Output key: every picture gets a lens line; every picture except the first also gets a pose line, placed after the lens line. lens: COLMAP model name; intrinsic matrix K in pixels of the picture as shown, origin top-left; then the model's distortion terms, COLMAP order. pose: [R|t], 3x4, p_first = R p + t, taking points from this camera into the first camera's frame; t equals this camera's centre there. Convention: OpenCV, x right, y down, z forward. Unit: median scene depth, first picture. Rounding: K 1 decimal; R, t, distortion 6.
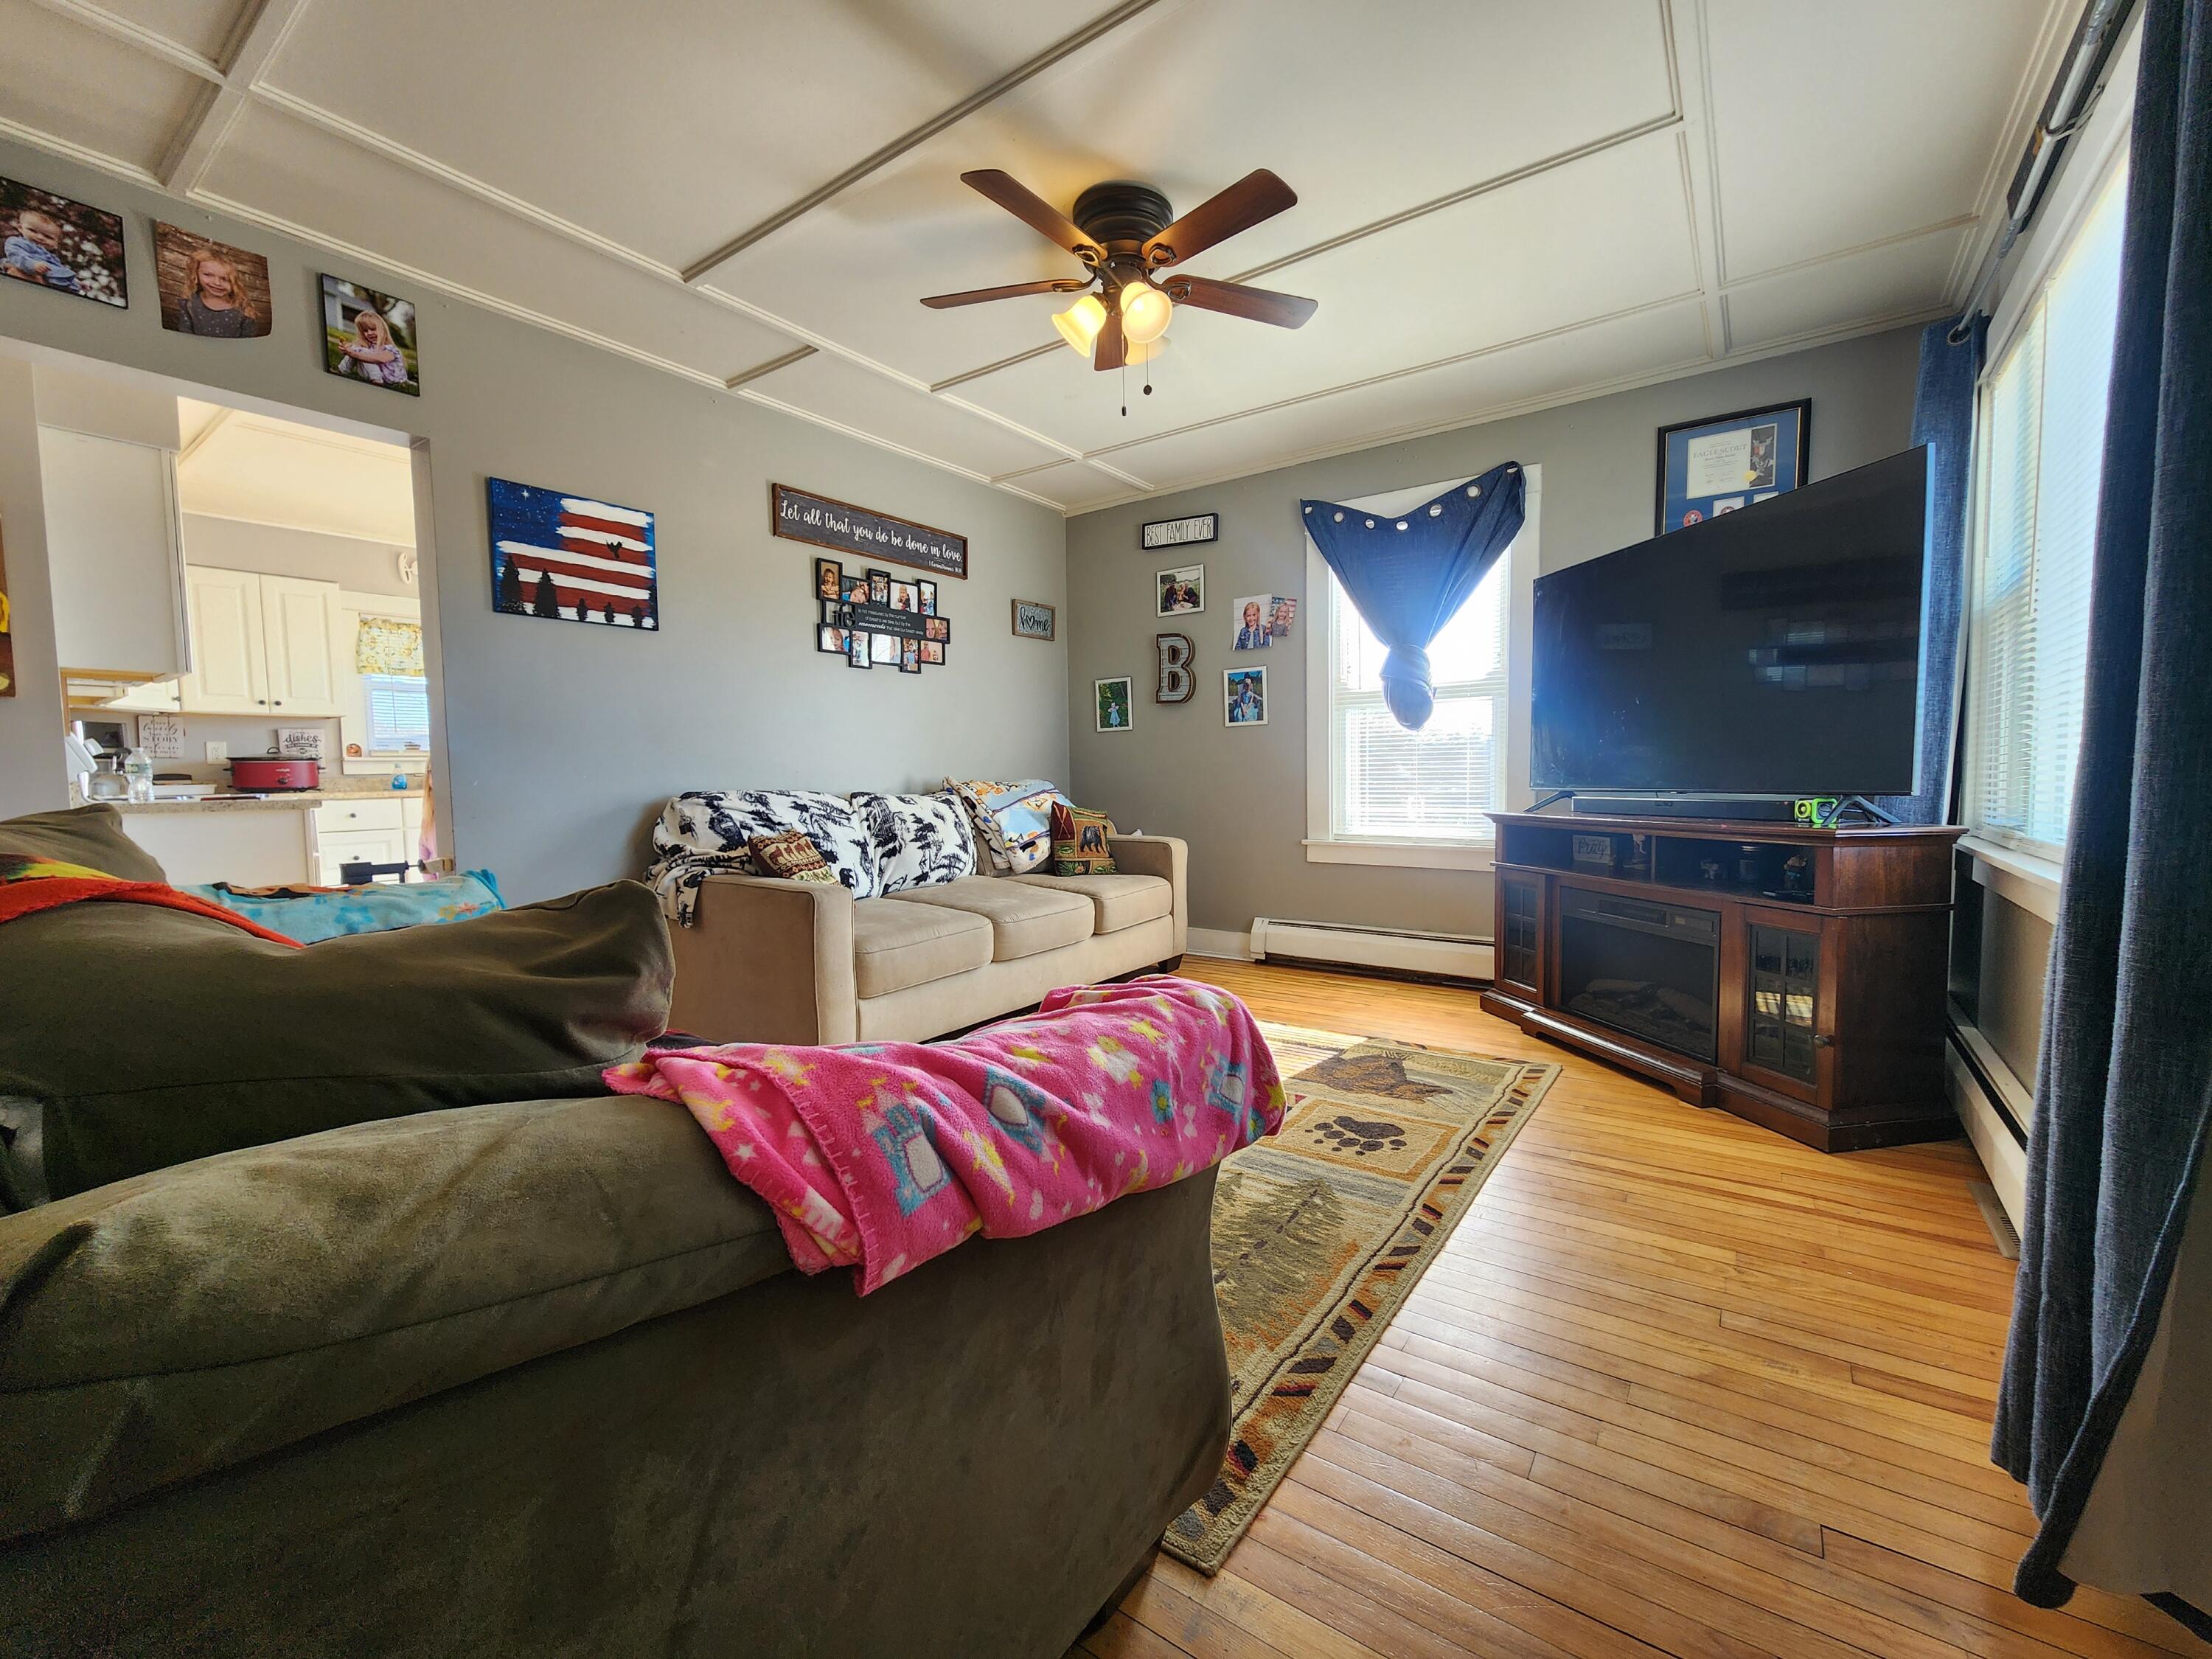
lens RADIAL K [[908.6, 0, 1108.2], [0, 908.6, 827.7], [0, 0, 1]] dist [-0.005371, 0.001117]
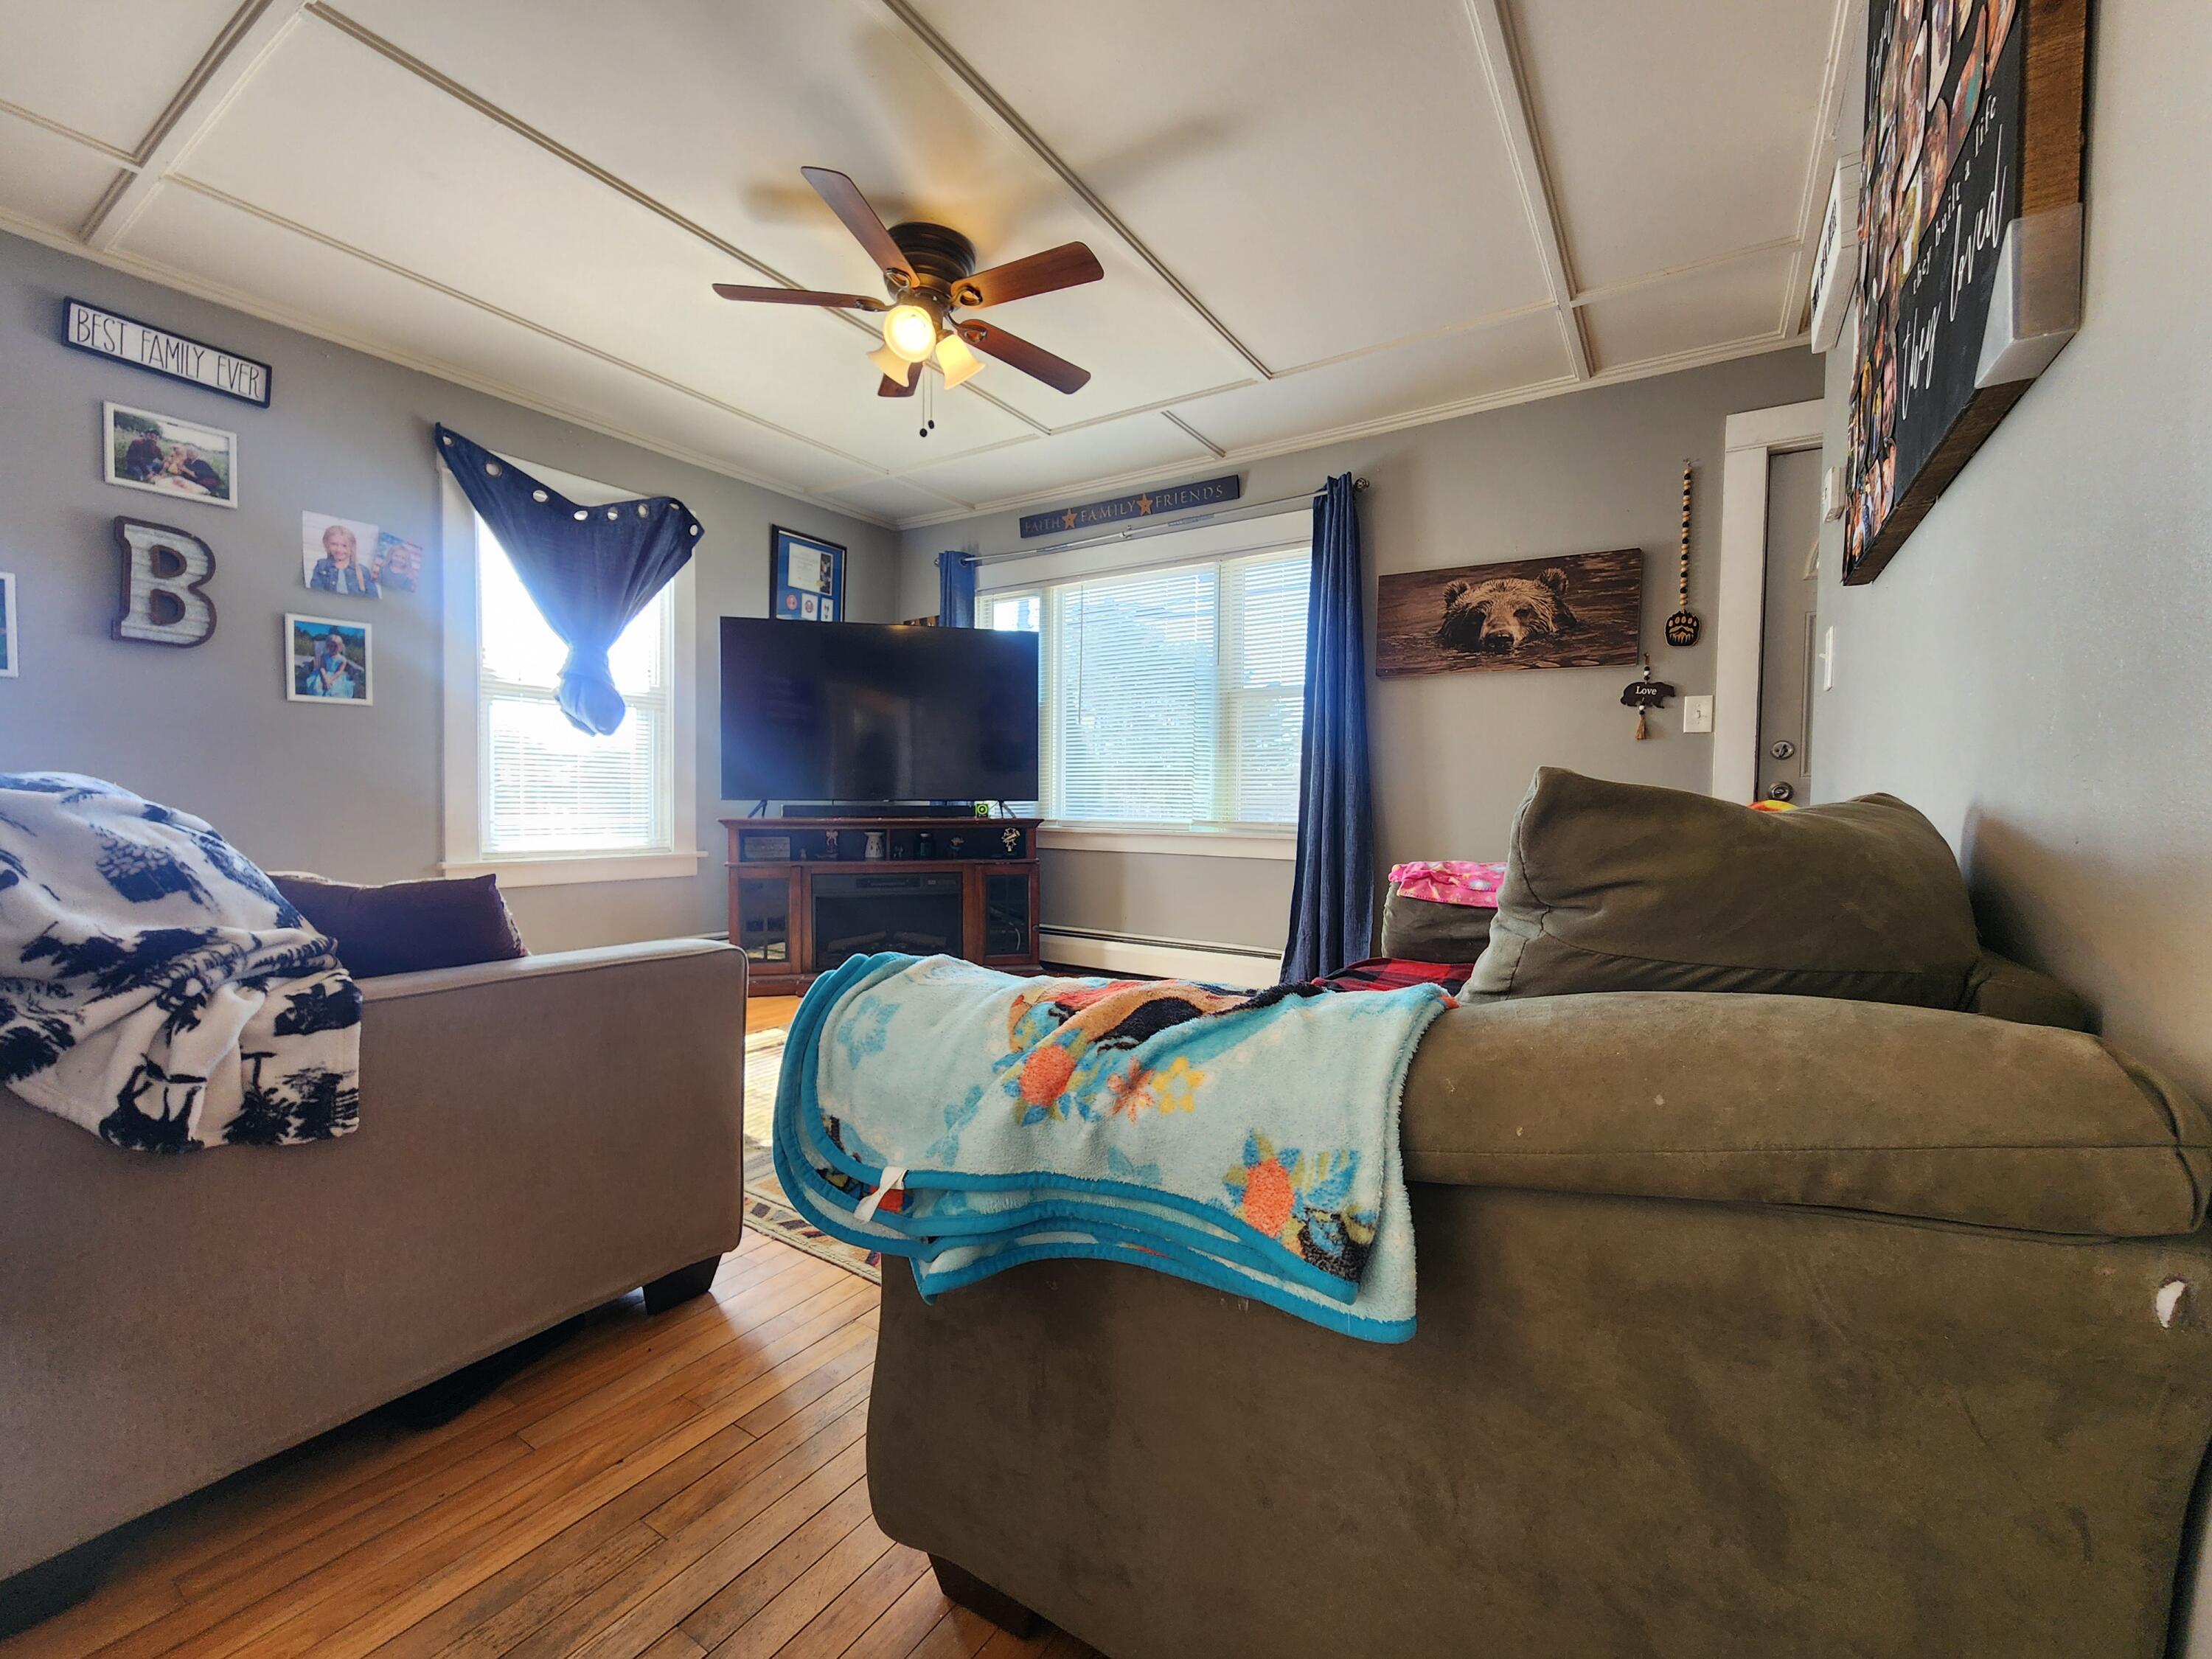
lens RADIAL K [[908.6, 0, 1105.3], [0, 908.6, 831.1], [0, 0, 1]] dist [-0.005371, 0.001117]
pose [[-0.046869, -0.017788, 0.998743, -0.532006], [0.054157, 0.998326, 0.020322, 0.000788], [-0.997432, 0.055041, -0.045827, 0.438651]]
